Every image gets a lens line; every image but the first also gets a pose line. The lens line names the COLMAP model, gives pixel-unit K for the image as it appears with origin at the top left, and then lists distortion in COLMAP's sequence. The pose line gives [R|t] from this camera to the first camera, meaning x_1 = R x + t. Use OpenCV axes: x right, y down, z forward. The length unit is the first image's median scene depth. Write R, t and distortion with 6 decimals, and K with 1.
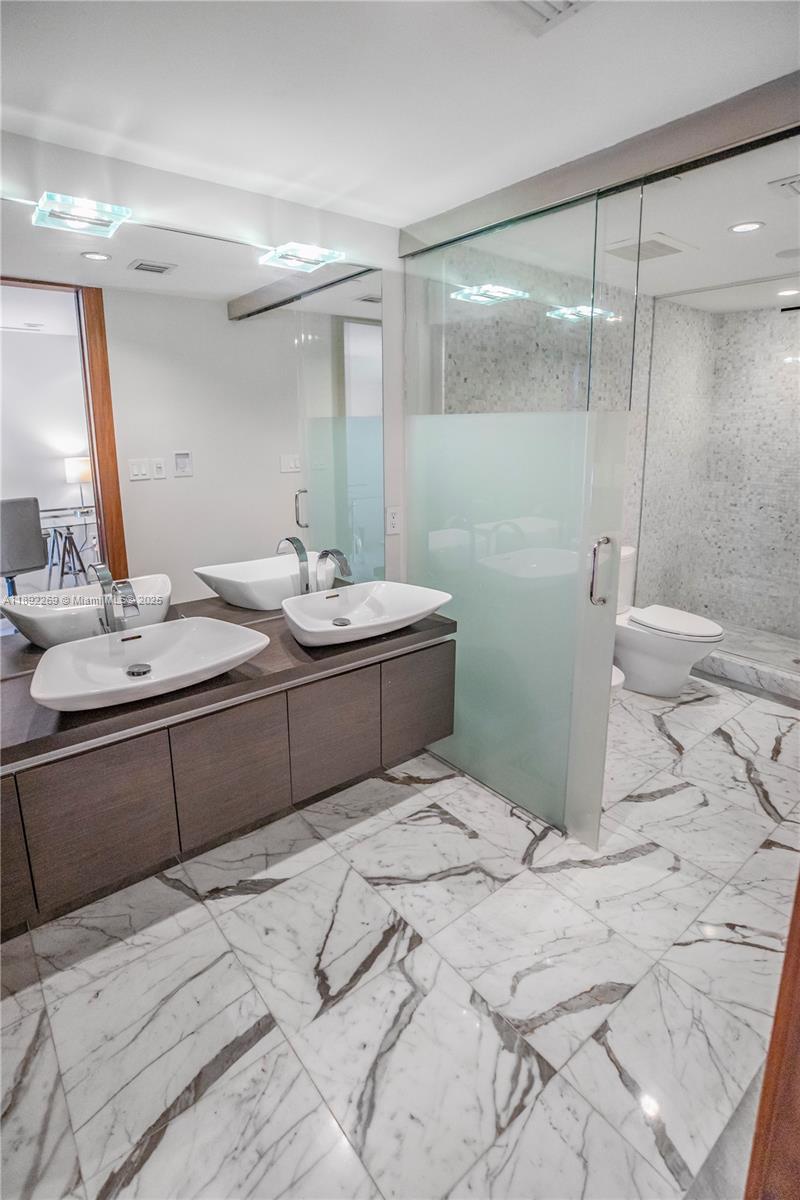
lens RADIAL K [[573.7, 0, 395.6], [0, 573.7, 595.2], [0, 0, 1]] dist [-0.026406, 0.005288]
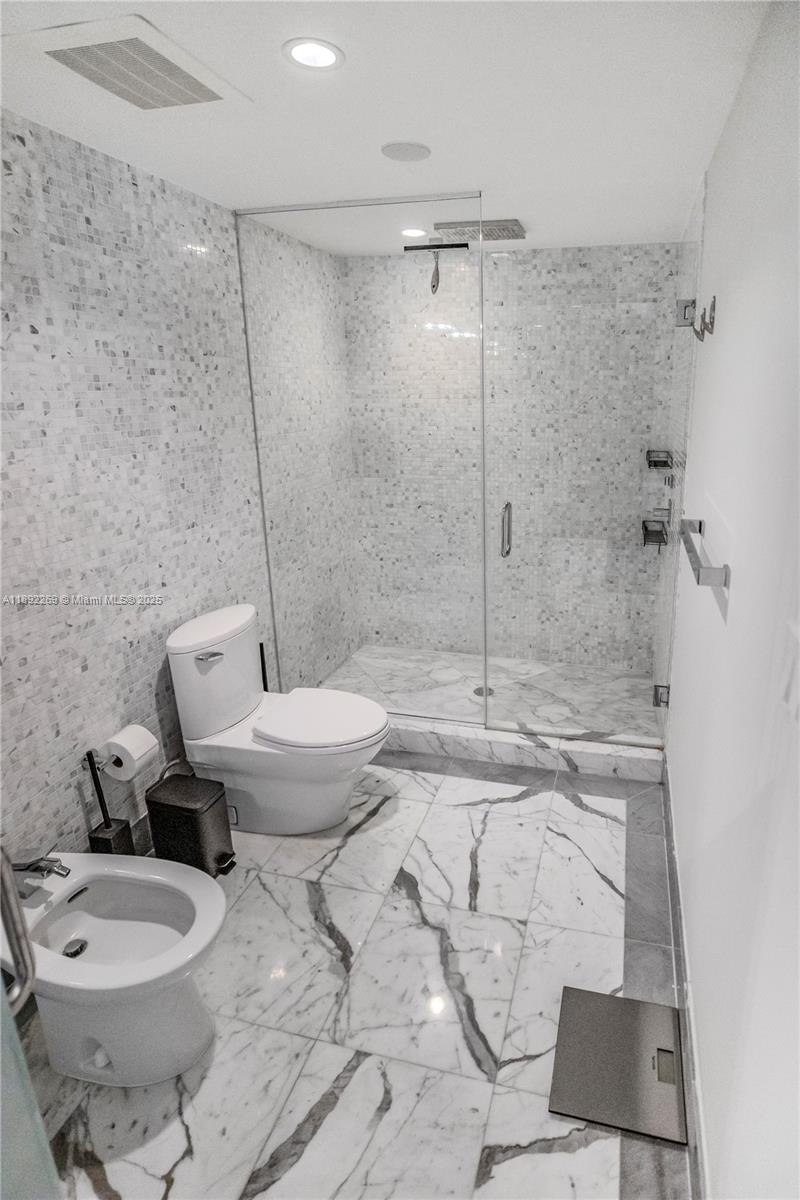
lens RADIAL K [[573.7, 0, 404.6], [0, 573.7, 603.5], [0, 0, 1]] dist [-0.026406, 0.005288]
pose [[0.864896, -0.168120, 0.472959, 0.210752], [0.134097, 0.985385, 0.105048, -0.107976], [-0.483707, -0.027433, 0.874800, 0.281977]]
